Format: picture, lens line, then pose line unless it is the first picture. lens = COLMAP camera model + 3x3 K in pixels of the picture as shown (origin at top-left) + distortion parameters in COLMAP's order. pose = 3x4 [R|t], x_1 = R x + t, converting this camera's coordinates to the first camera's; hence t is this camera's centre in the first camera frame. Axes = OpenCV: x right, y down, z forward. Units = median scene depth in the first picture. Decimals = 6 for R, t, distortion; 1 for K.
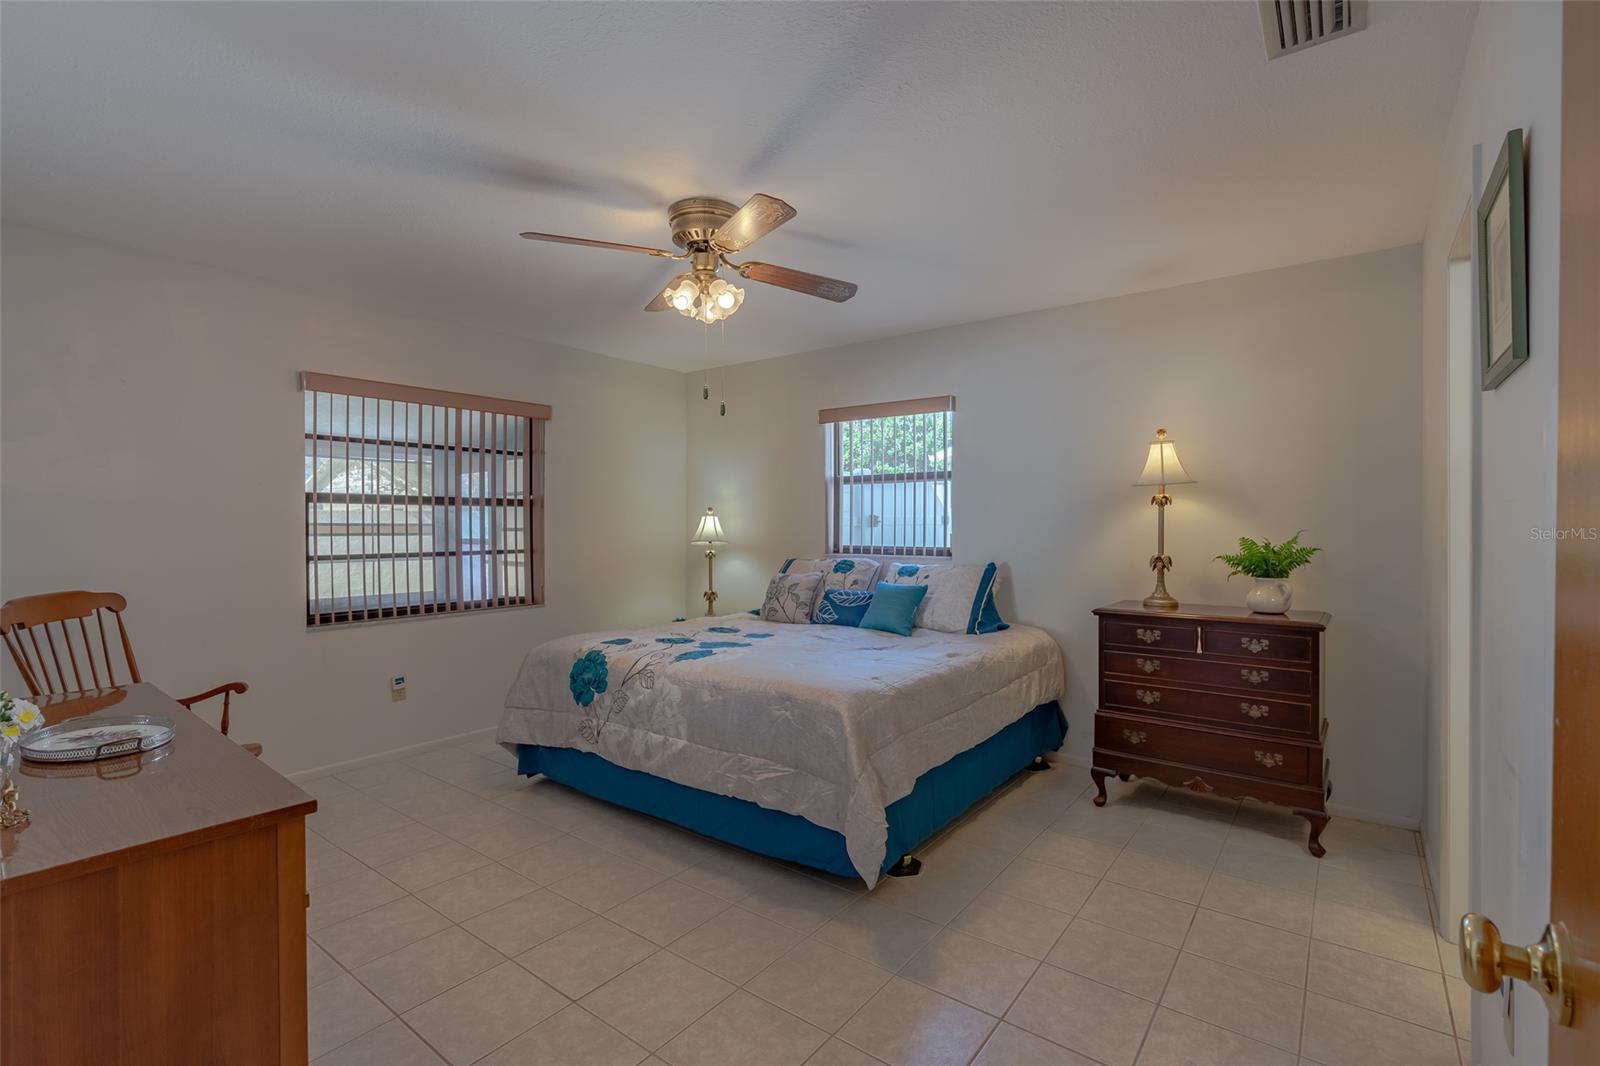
lens RADIAL K [[745.6, 0, 800.4], [0, 745.6, 533.1], [0, 0, 1]] dist [-0.002993, 0.002542]
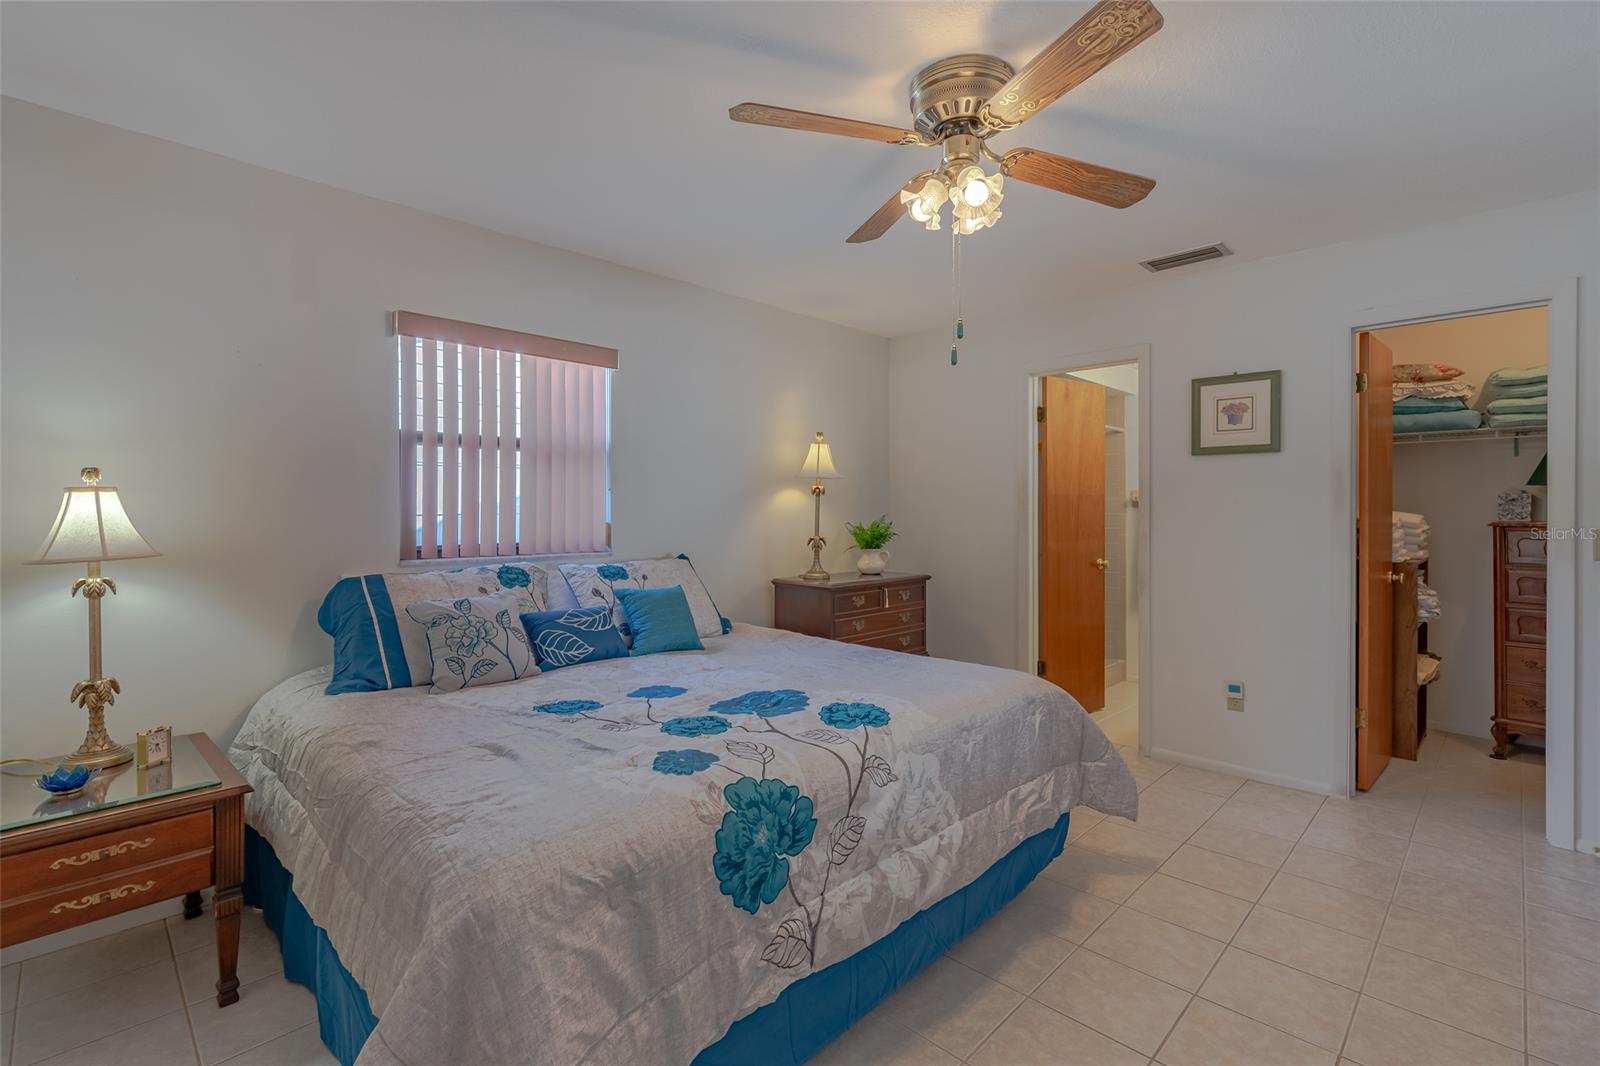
lens RADIAL K [[745.6, 0, 813.3], [0, 745.6, 518.4], [0, 0, 1]] dist [-0.002993, 0.002542]
pose [[0.102499, -0.010610, 0.994676, -0.729408], [0.010694, 0.999897, 0.009563, -0.011295], [-0.994676, 0.009657, 0.102602, 0.901663]]
